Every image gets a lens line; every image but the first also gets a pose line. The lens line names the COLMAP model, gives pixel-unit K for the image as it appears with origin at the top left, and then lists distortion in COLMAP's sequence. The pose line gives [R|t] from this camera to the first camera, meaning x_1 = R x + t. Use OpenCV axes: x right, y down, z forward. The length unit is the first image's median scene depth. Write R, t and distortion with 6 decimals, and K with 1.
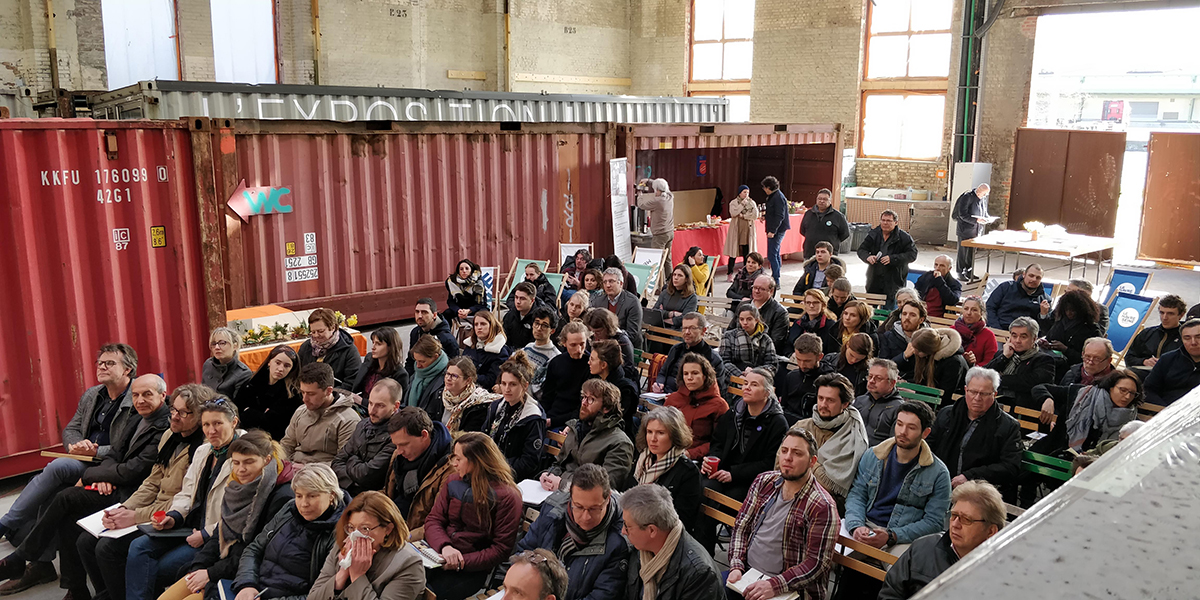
lens RADIAL K [[939.4, 0, 600.0], [0, 939.4, 300.0], [0, 0, 1]] dist [0.003412, -0.000060]
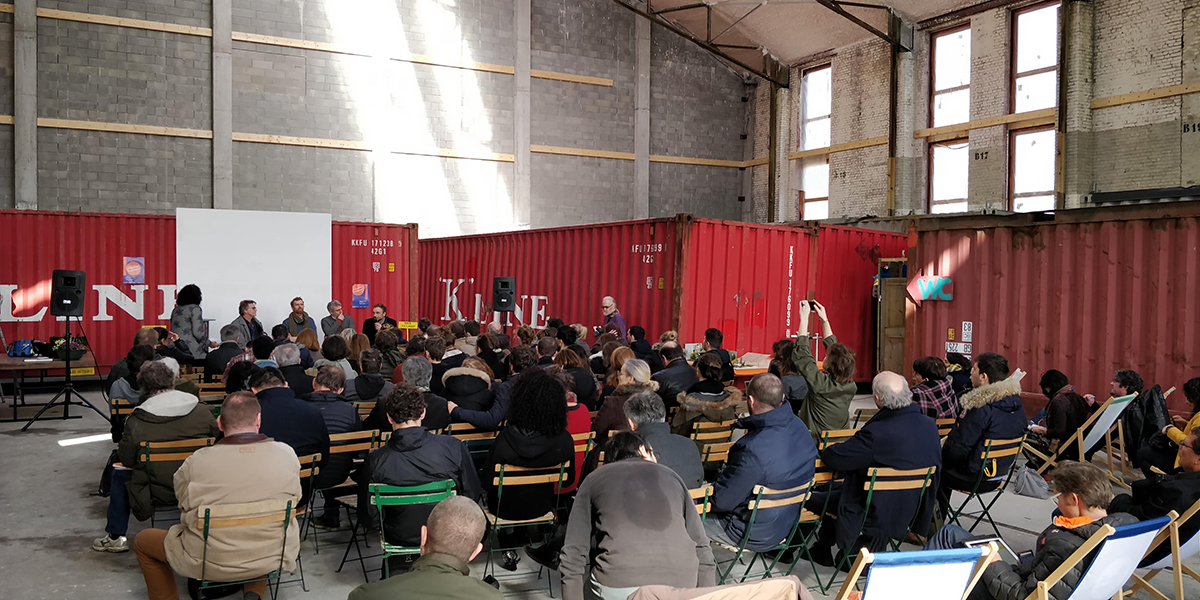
lens RADIAL K [[939.4, 0, 600.0], [0, 939.4, 300.0], [0, 0, 1]] dist [0.003412, -0.000060]
pose [[-0.240383, 0.043387, -0.969708, 0.817054], [-0.152457, 0.984914, 0.081861, -0.120683], [0.958631, 0.167517, -0.230142, 0.859243]]
